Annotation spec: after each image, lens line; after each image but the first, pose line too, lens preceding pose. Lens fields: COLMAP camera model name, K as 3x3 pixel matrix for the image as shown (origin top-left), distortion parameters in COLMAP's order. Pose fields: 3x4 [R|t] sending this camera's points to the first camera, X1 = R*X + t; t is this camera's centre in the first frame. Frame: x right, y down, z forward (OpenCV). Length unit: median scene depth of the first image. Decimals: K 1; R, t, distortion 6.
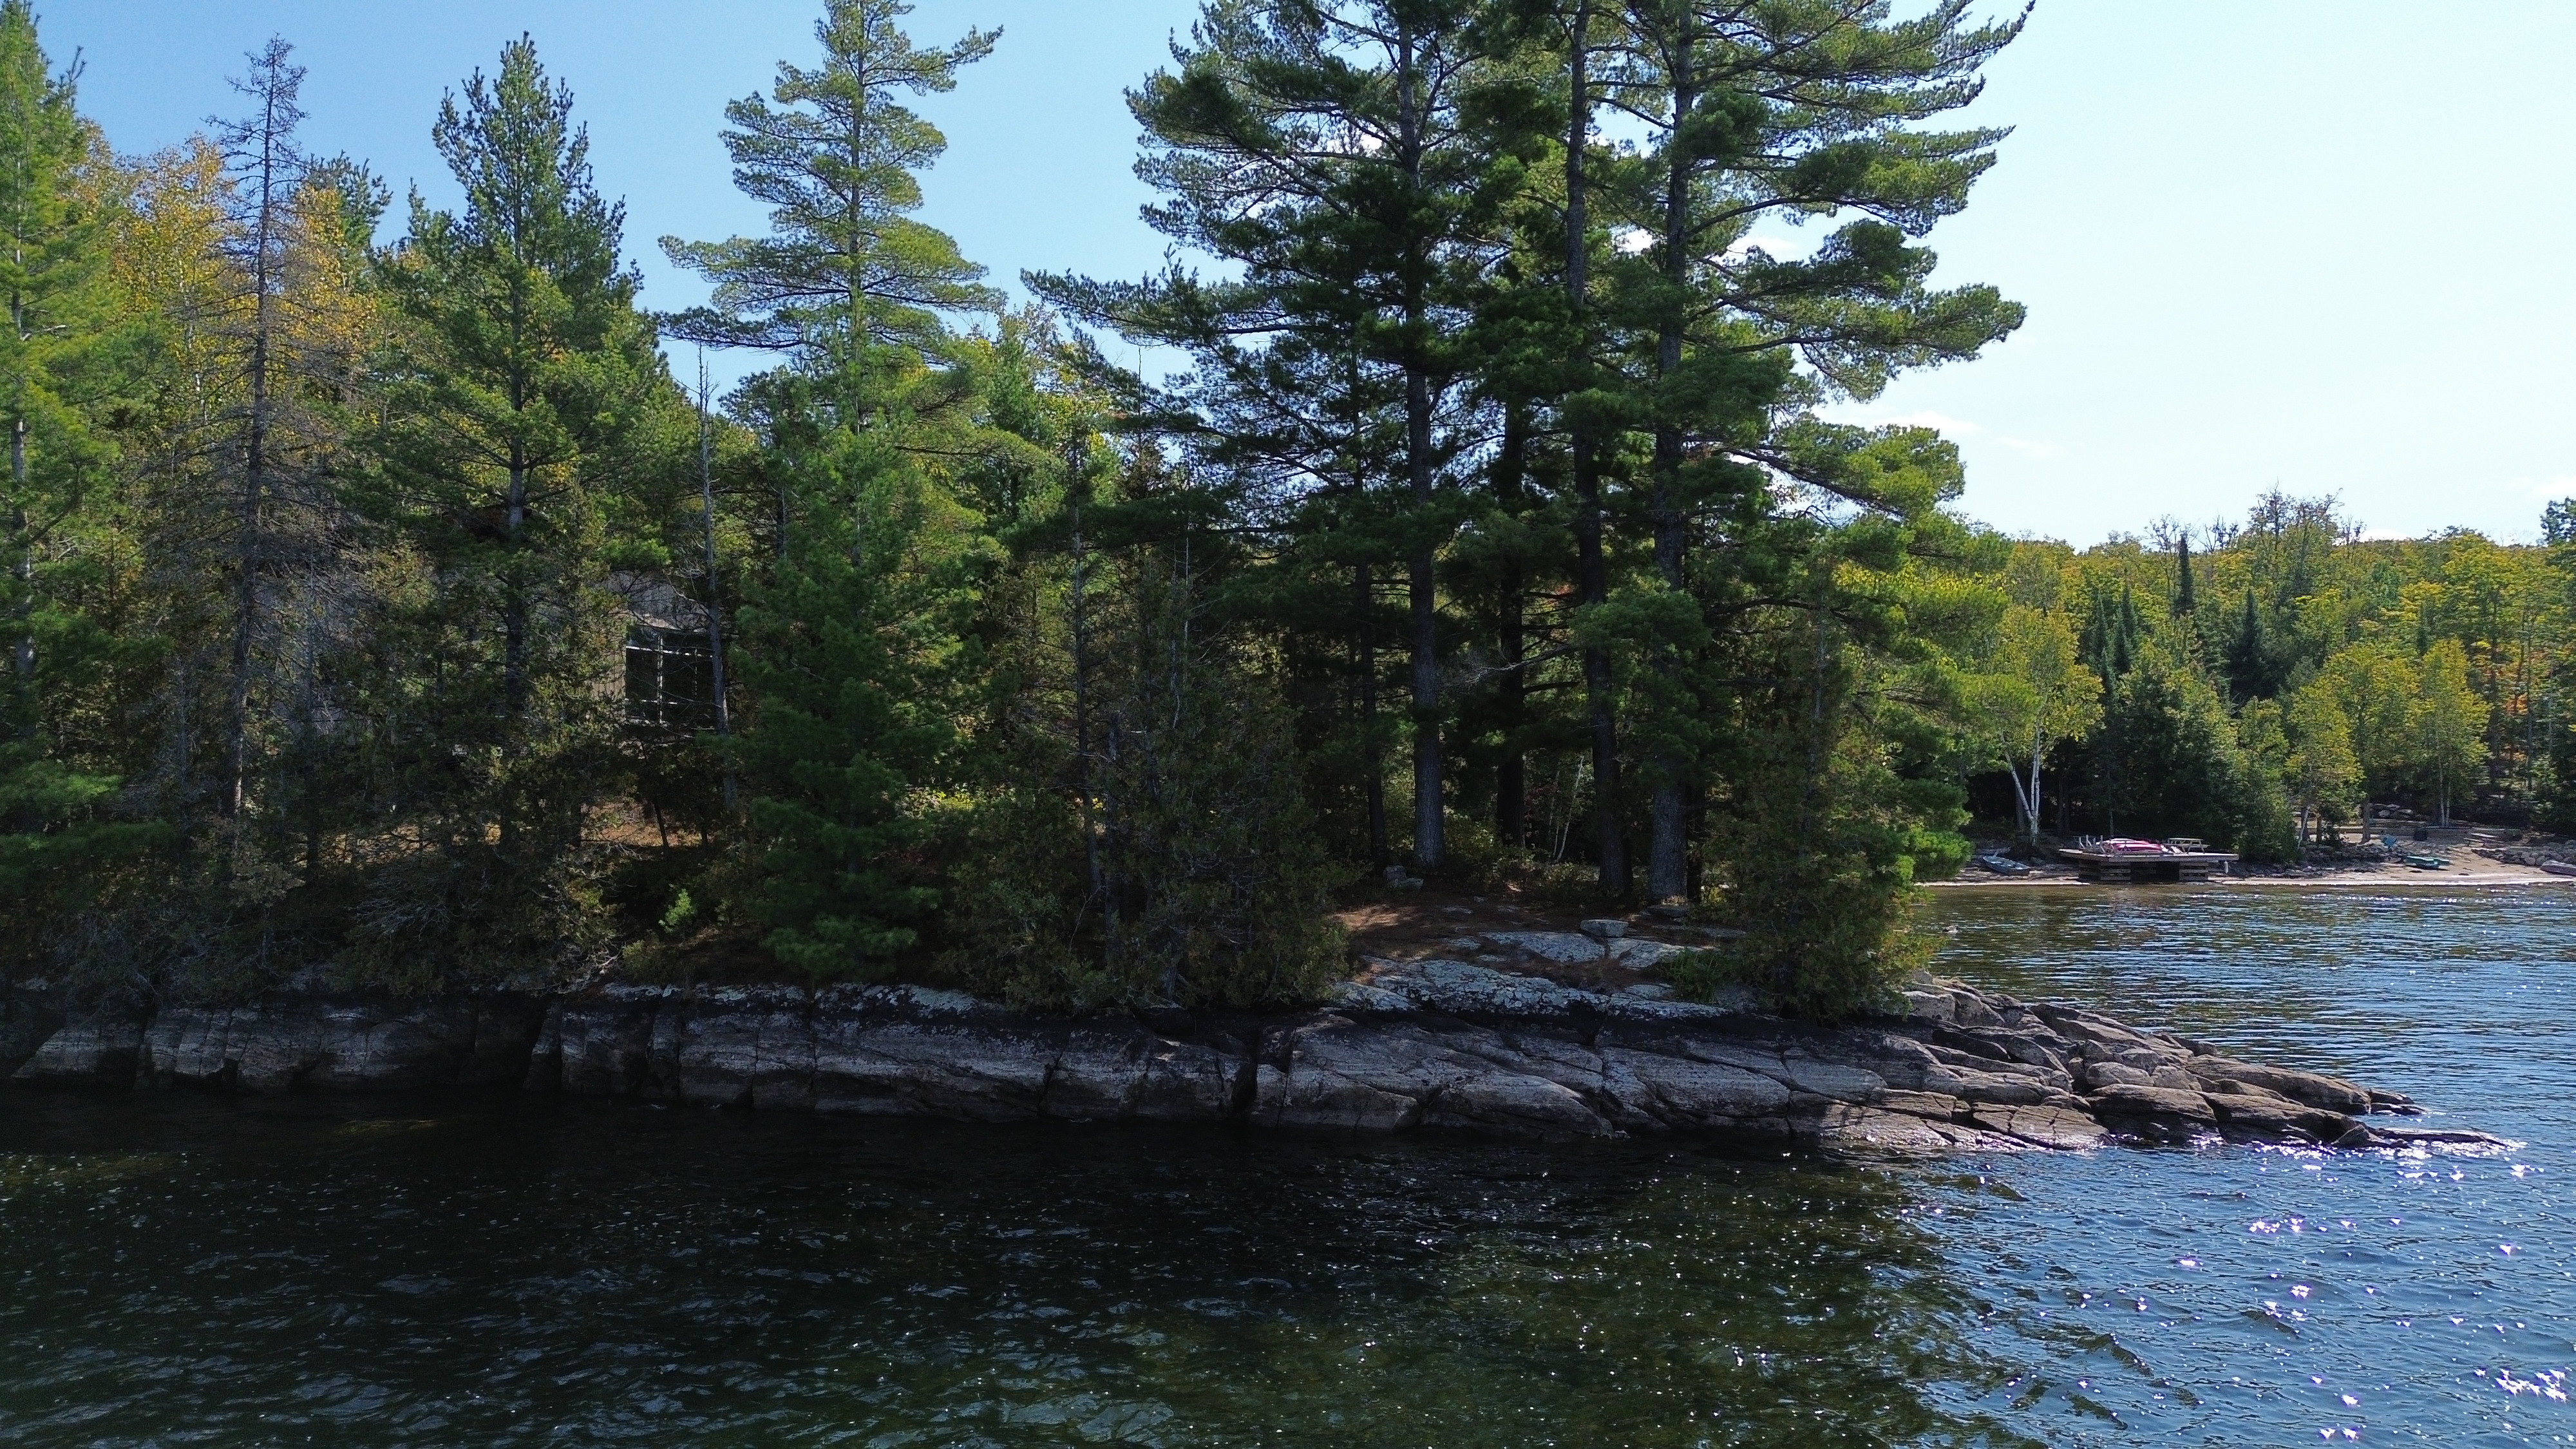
lens RADIAL K [[1836.6, 0, 1288.7], [0, 1836.6, 730.7], [0, 0, 1]] dist [0.079734, -0.070979]
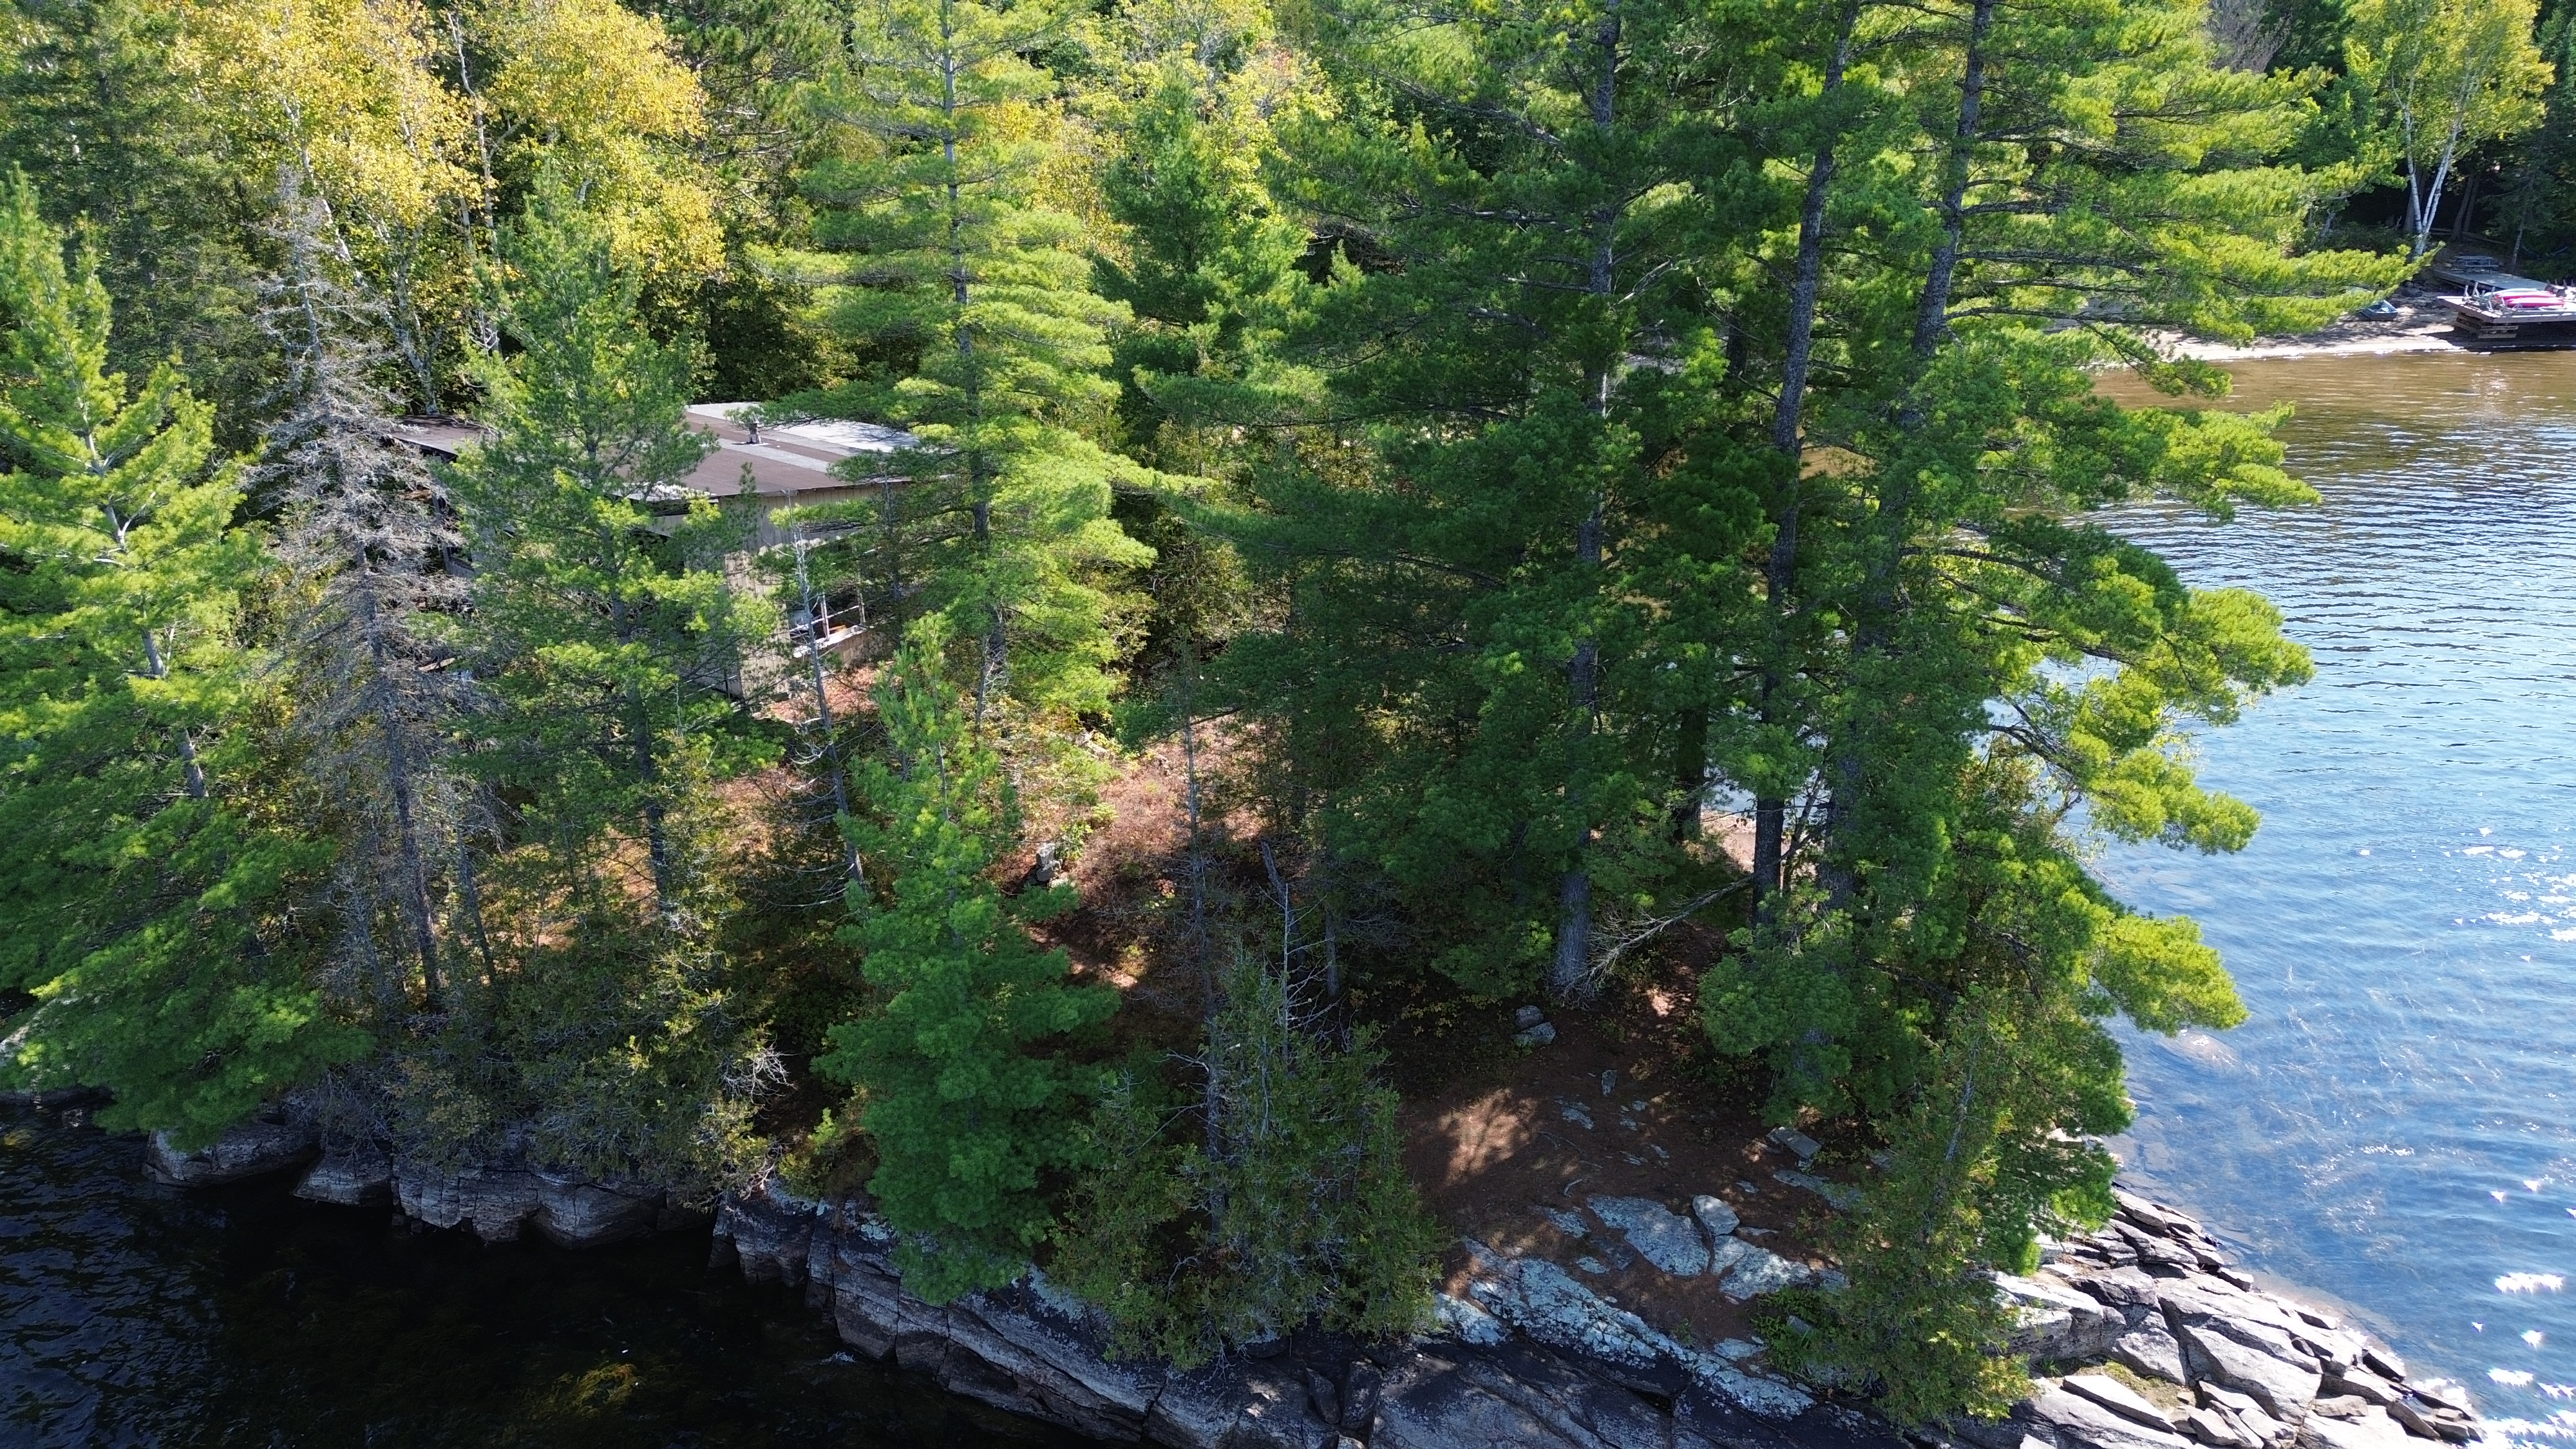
lens RADIAL K [[1836.6, 0, 1282.8], [0, 1836.6, 727.9], [0, 0, 1]] dist [0.079734, -0.070979]
pose [[0.987916, 0.058868, -0.143373, 0.074962], [0.008851, 0.902120, 0.431394, -0.608802], [0.154735, -0.427450, 0.890698, 0.204266]]
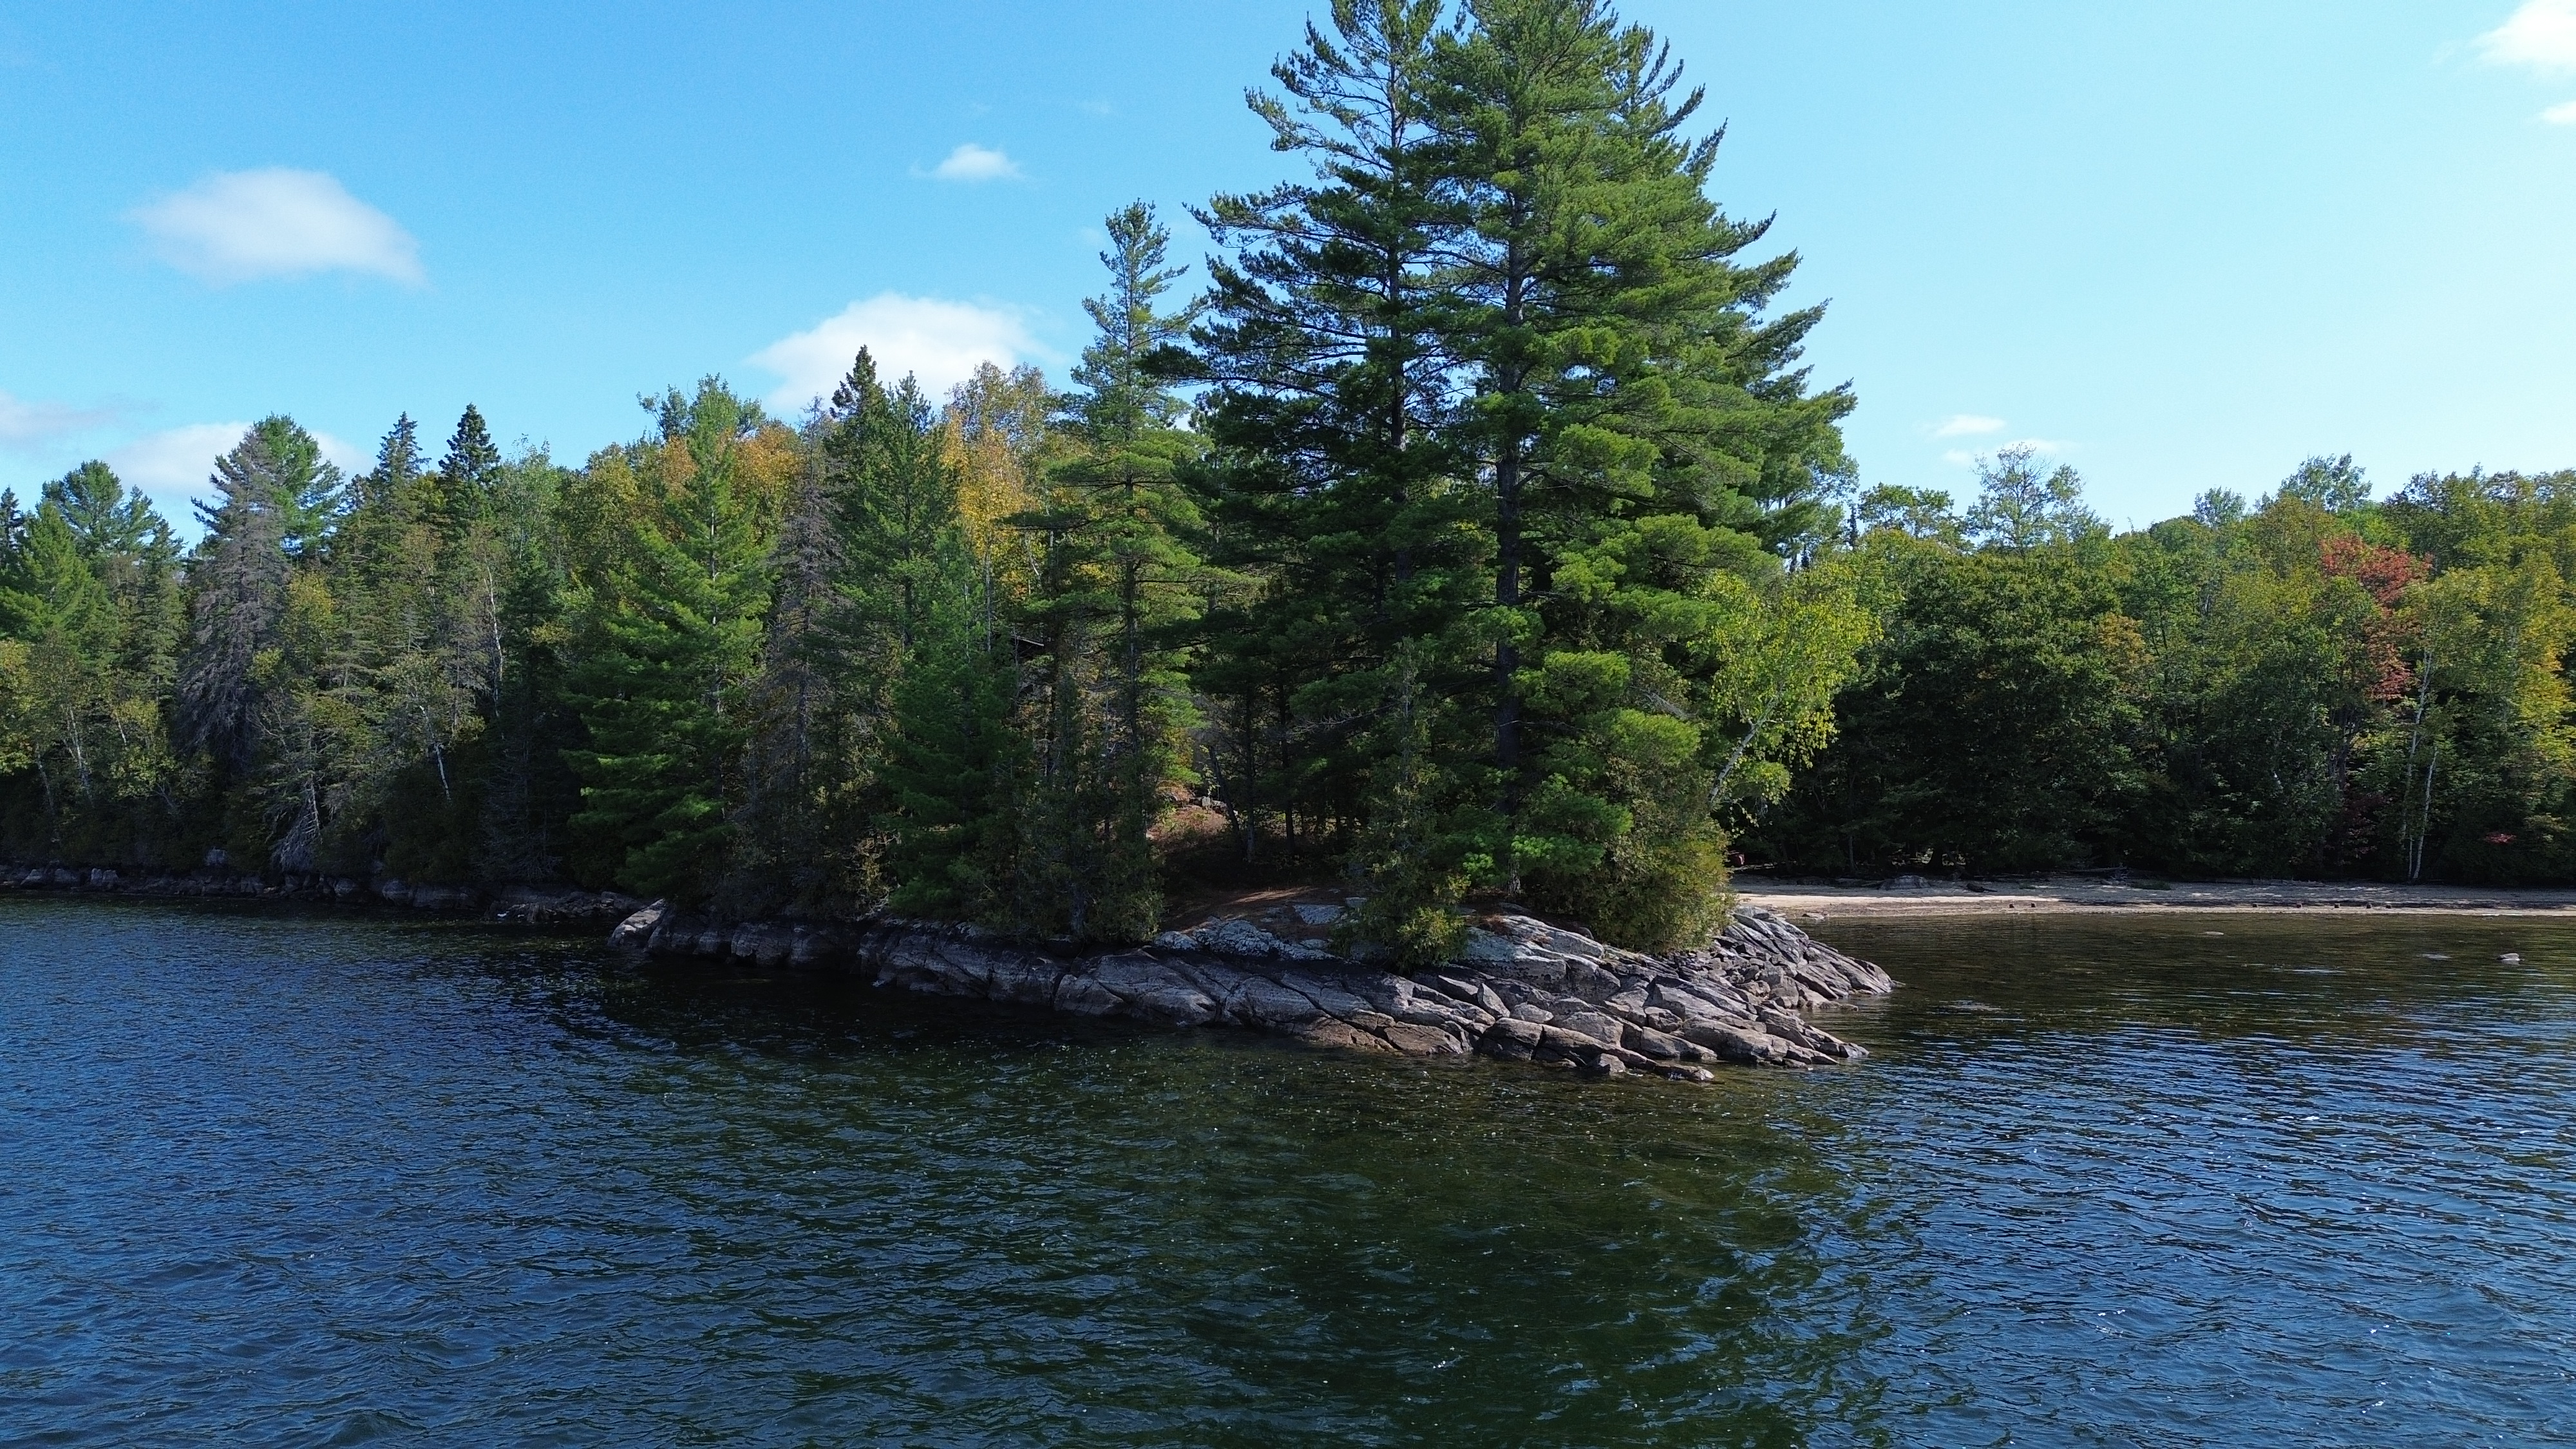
lens RADIAL K [[1836.6, 0, 1302.7], [0, 1836.6, 743.8], [0, 0, 1]] dist [0.079734, -0.070979]
pose [[0.801723, -0.020464, -0.597345, 1.080923], [0.018499, 0.999784, -0.009422, -0.006942], [0.597409, -0.003497, 0.801929, -0.194539]]
